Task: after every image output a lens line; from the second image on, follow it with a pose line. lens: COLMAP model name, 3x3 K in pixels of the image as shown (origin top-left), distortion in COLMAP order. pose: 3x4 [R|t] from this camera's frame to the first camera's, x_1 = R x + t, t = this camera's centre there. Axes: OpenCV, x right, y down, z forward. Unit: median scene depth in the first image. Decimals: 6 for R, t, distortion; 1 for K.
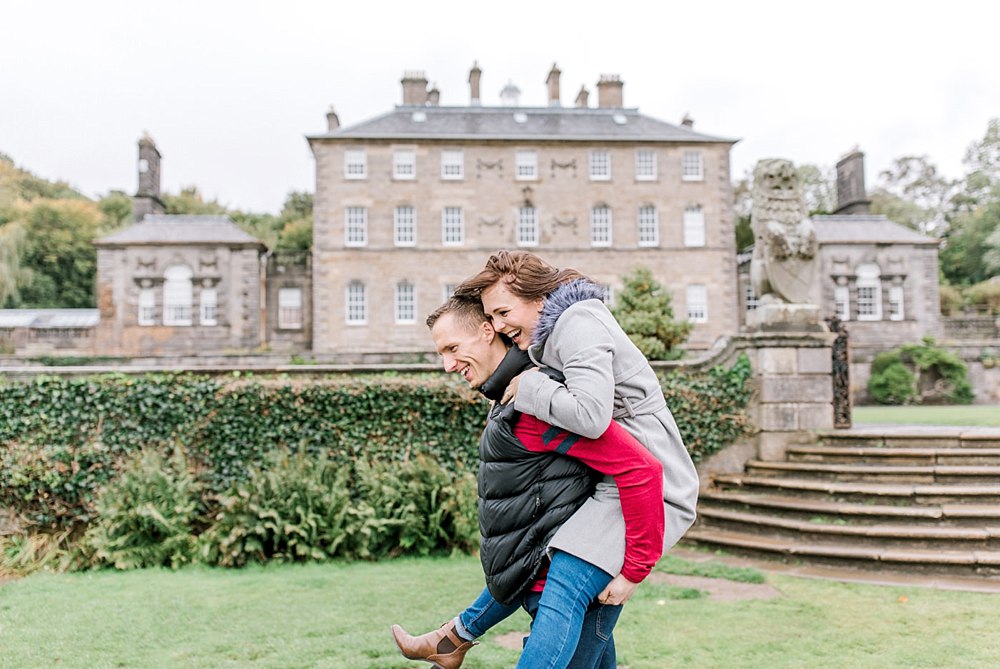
lens RADIAL K [[956.0, 0, 512.1], [0, 956.0, 334.9], [0, 0, 1]] dist [0.002621, -0.006177]
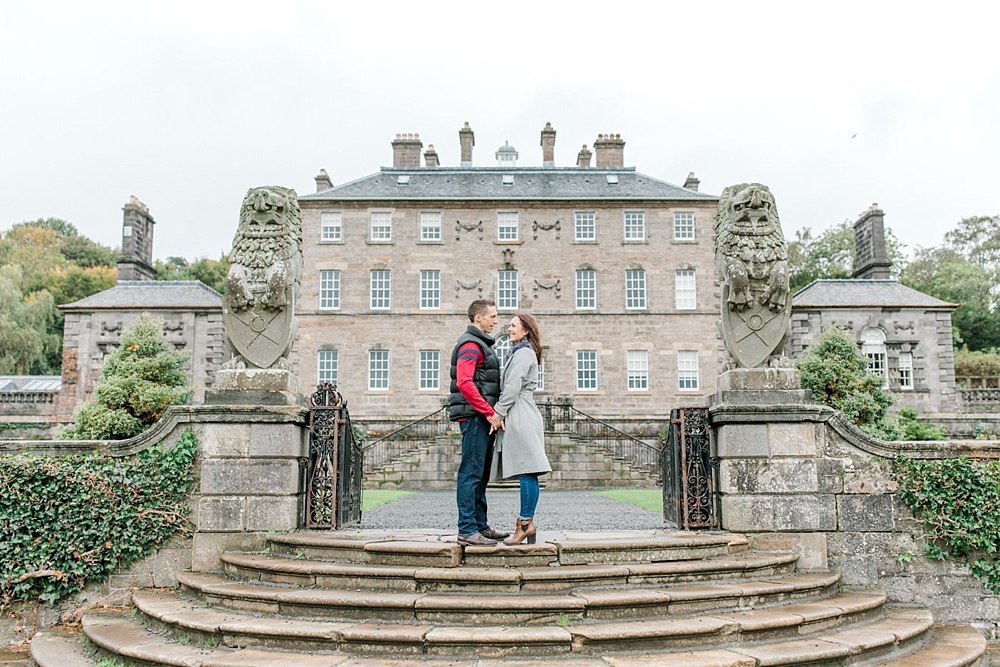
lens RADIAL K [[971.6, 0, 500.0], [0, 971.6, 333.5], [0, 0, 1]] dist [0.013547, 0.003441]
pose [[0.996470, 0.001367, -0.083943, 0.092888], [-0.007367, 0.997434, -0.071217, -0.000807], [0.083630, 0.071584, 0.993922, 0.036353]]
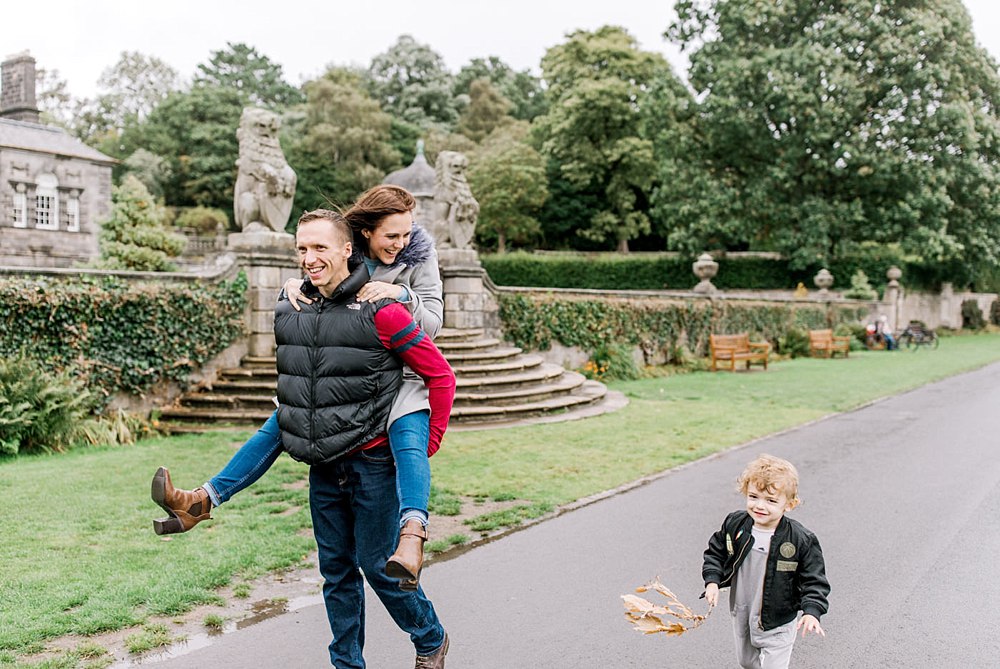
lens RADIAL K [[923.5, 0, 480.6], [0, 923.5, 336.3], [0, 0, 1]] dist [0.000532, 0.003173]
pose [[0.650486, -0.004471, 0.759505, -0.075033], [-0.070062, 0.995366, 0.065864, 0.000839], [-0.756280, -0.096056, 0.647159, -0.000003]]
